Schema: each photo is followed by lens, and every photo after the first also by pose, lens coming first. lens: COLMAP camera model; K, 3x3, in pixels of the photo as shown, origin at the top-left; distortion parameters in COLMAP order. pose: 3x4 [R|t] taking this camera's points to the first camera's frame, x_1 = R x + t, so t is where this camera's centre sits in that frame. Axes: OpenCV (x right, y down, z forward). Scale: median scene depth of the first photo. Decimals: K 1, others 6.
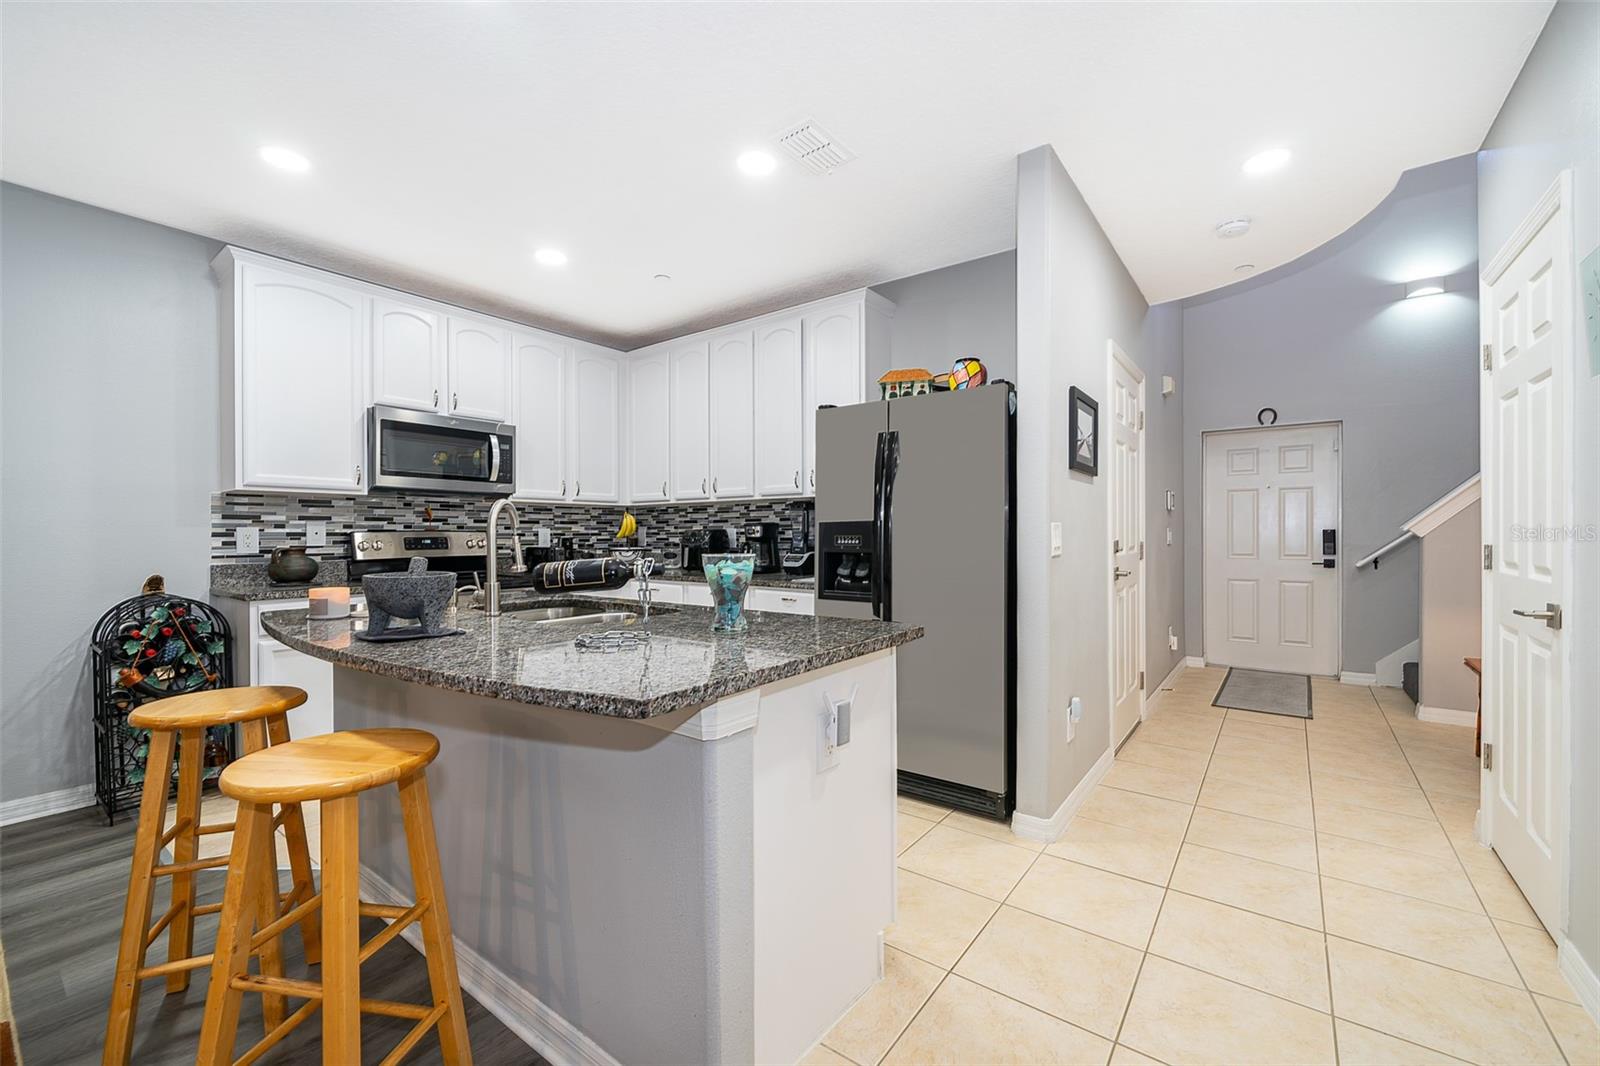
lens RADIAL K [[657.2, 0, 800.0], [0, 657.2, 533.0], [0, 0, 1]] dist [-0.001138, -0.000332]
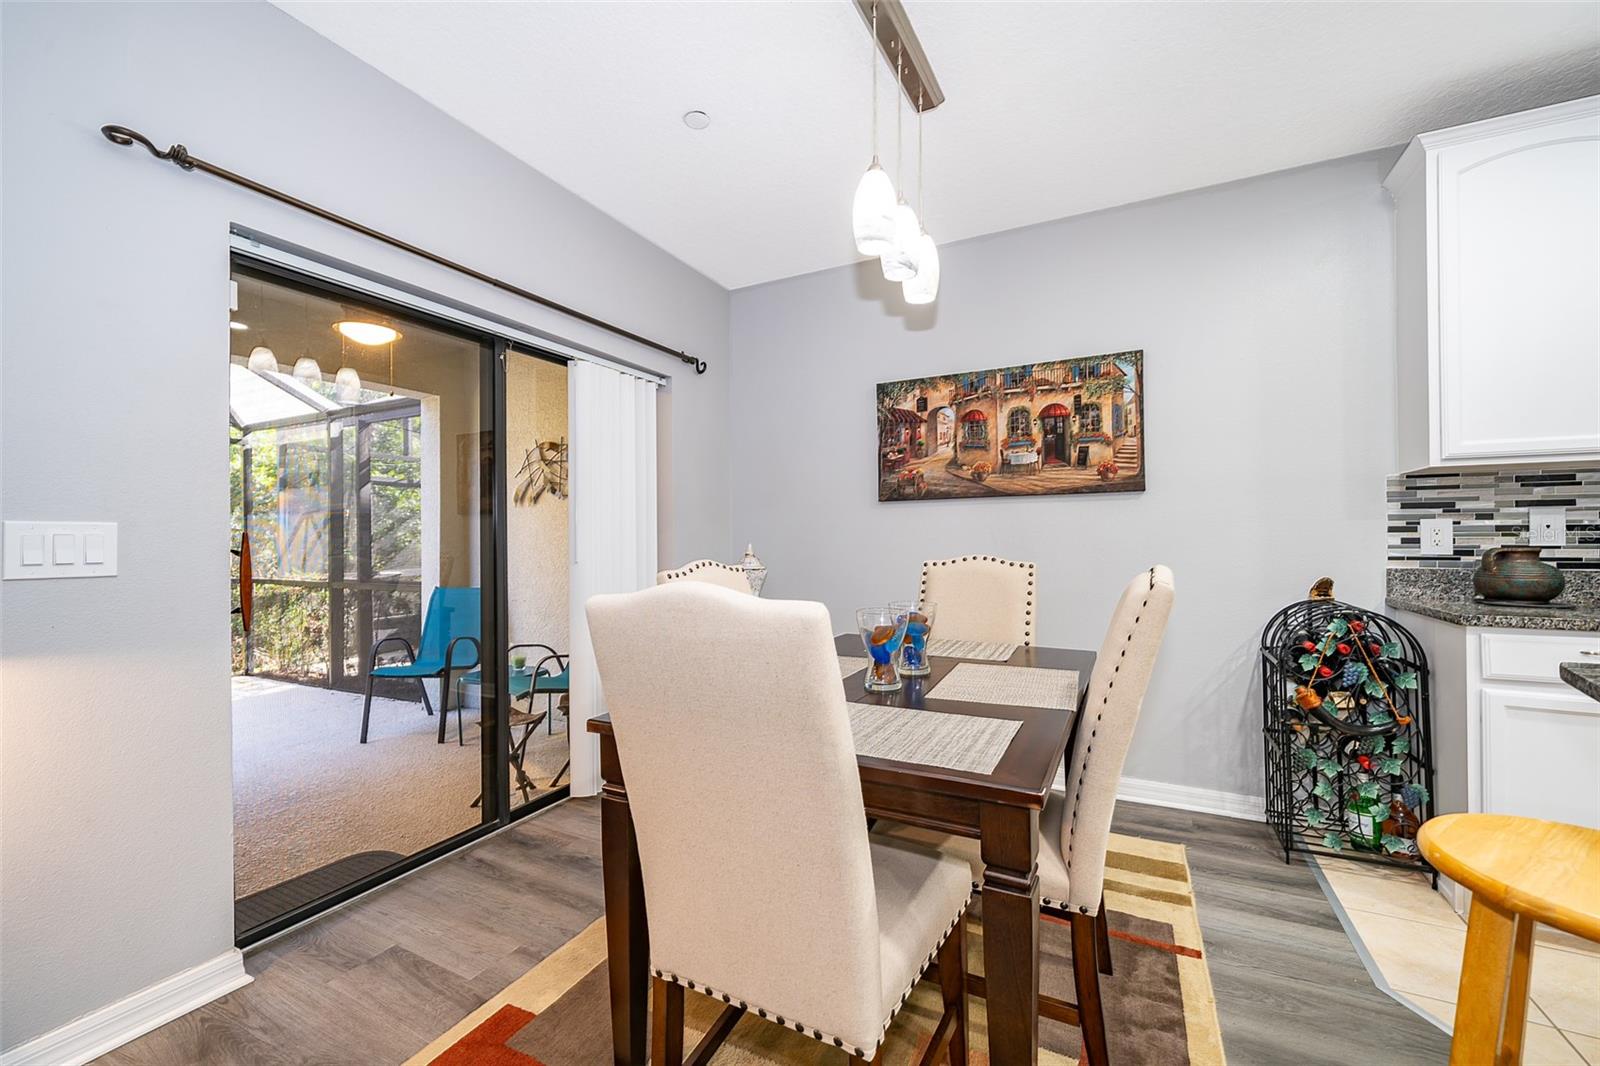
lens RADIAL K [[636.0, 0, 798.8], [0, 636.0, 535.7], [0, 0, 1]] dist [-0.002780, -0.000565]
pose [[0.167987, -0.000210, -0.985789, -0.250308], [0.007767, 0.999969, 0.001111, 0.003579], [0.985759, -0.007844, 0.167983, 0.168761]]
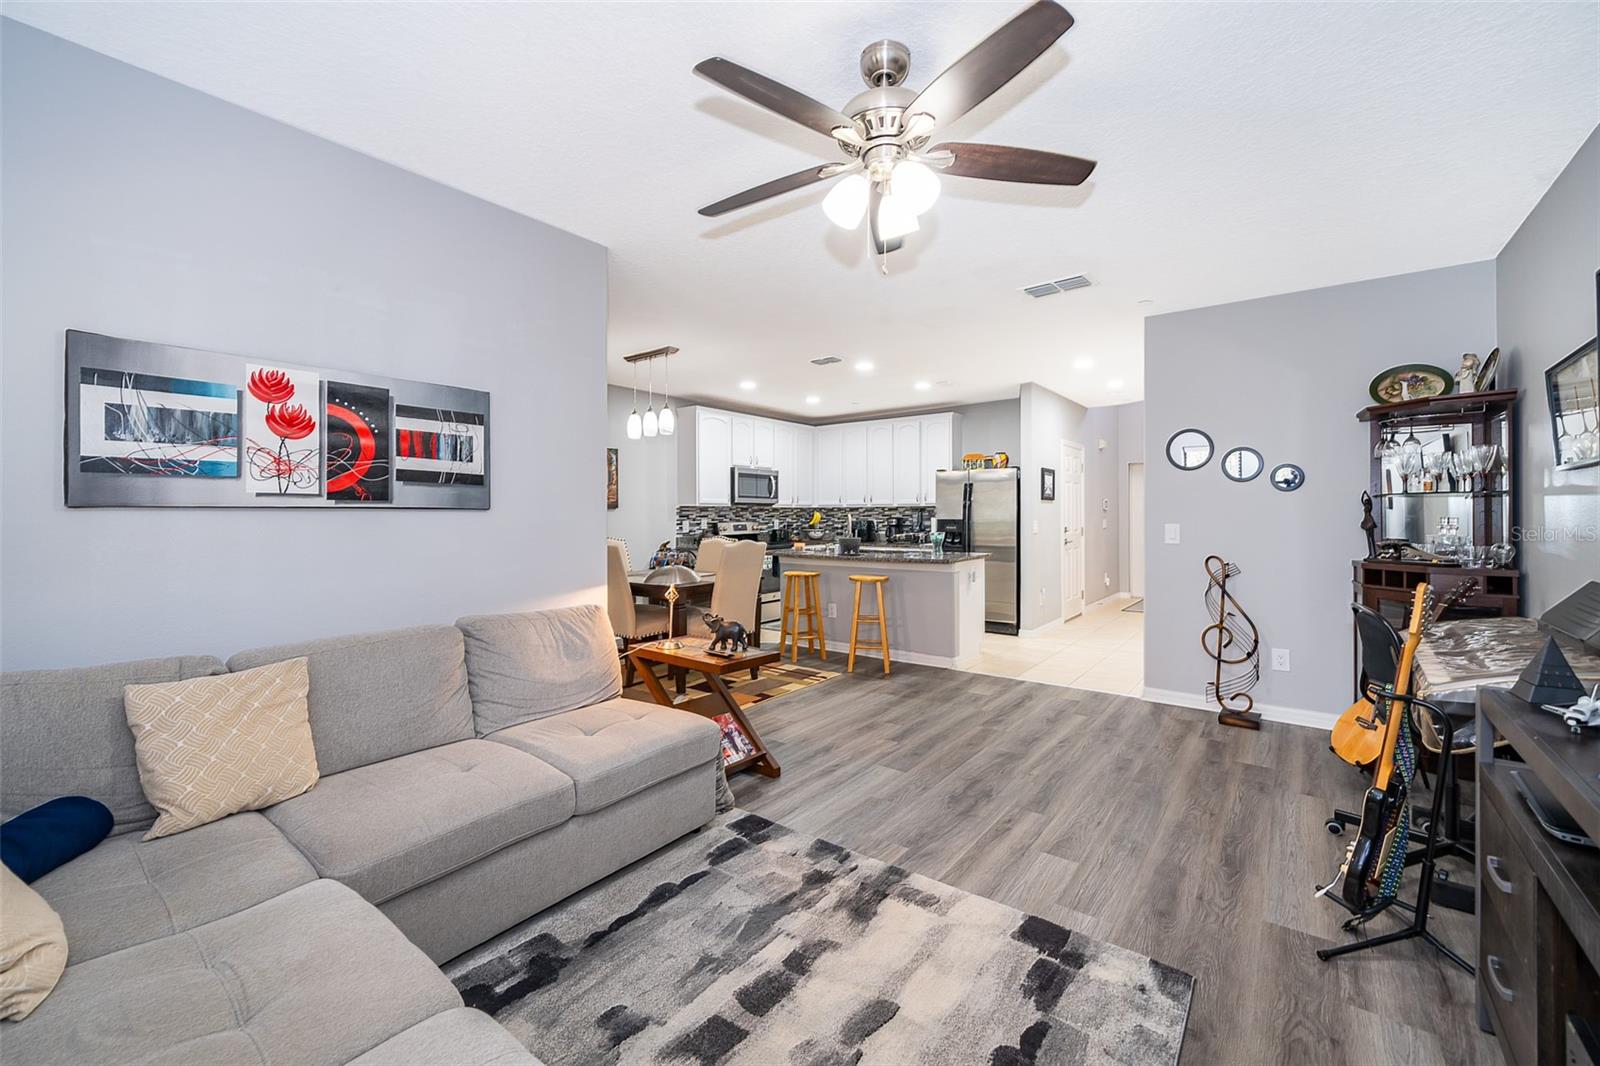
lens RADIAL K [[641.1, 0, 796.6], [0, 641.1, 510.8], [0, 0, 1]] dist [0.000820, 0.000012]
pose [[0.999814, 0.001850, -0.019191, -0.392195], [-0.001949, 0.999985, -0.005096, -0.031625], [0.019181, 0.005132, 0.999803, -1.197835]]
